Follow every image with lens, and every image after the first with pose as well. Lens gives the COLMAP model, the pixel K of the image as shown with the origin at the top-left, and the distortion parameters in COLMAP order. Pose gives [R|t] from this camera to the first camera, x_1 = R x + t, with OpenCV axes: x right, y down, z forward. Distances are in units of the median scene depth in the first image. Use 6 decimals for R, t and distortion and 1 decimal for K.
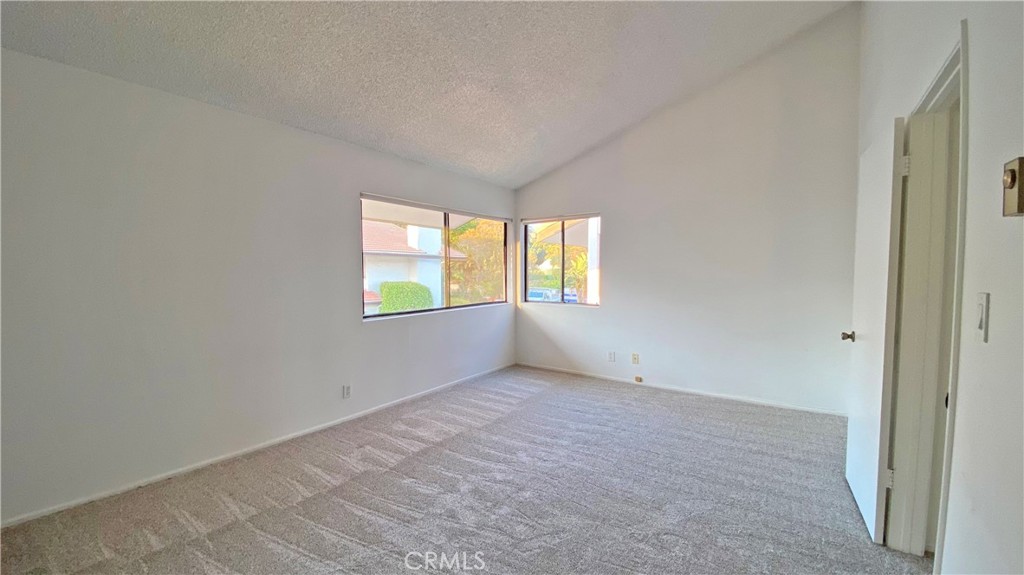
lens RADIAL K [[397.5, 0, 512.0], [0, 397.5, 287.5], [0, 0, 1]] dist [-0.000167, -0.000028]
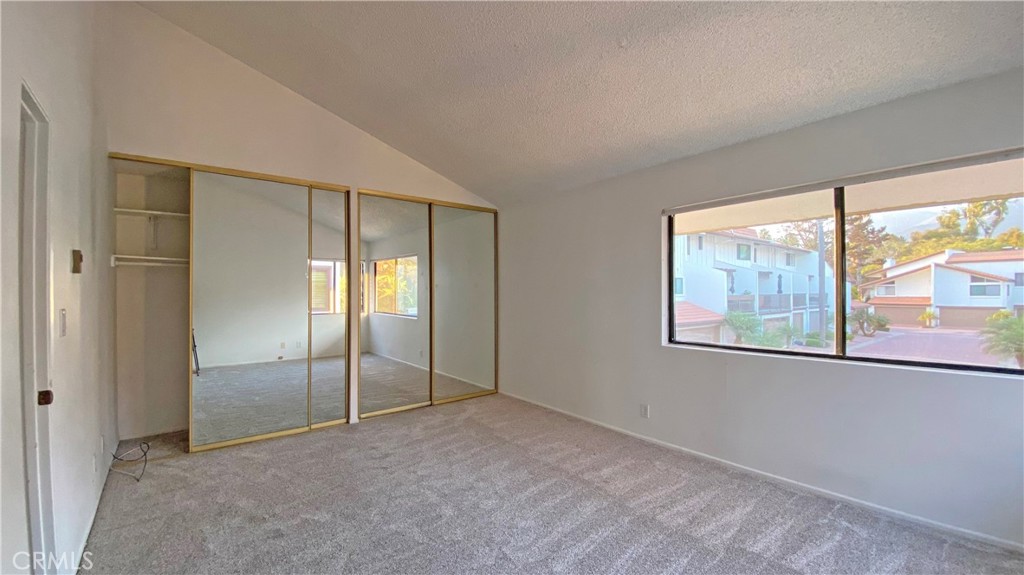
lens RADIAL K [[397.5, 0, 512.0], [0, 397.5, 287.5], [0, 0, 1]] dist [-0.000167, -0.000028]
pose [[-0.246987, -0.012281, -0.968941, 0.659624], [-0.039008, 0.999235, -0.002722, -0.035911], [0.968233, 0.037124, -0.247277, 0.931054]]
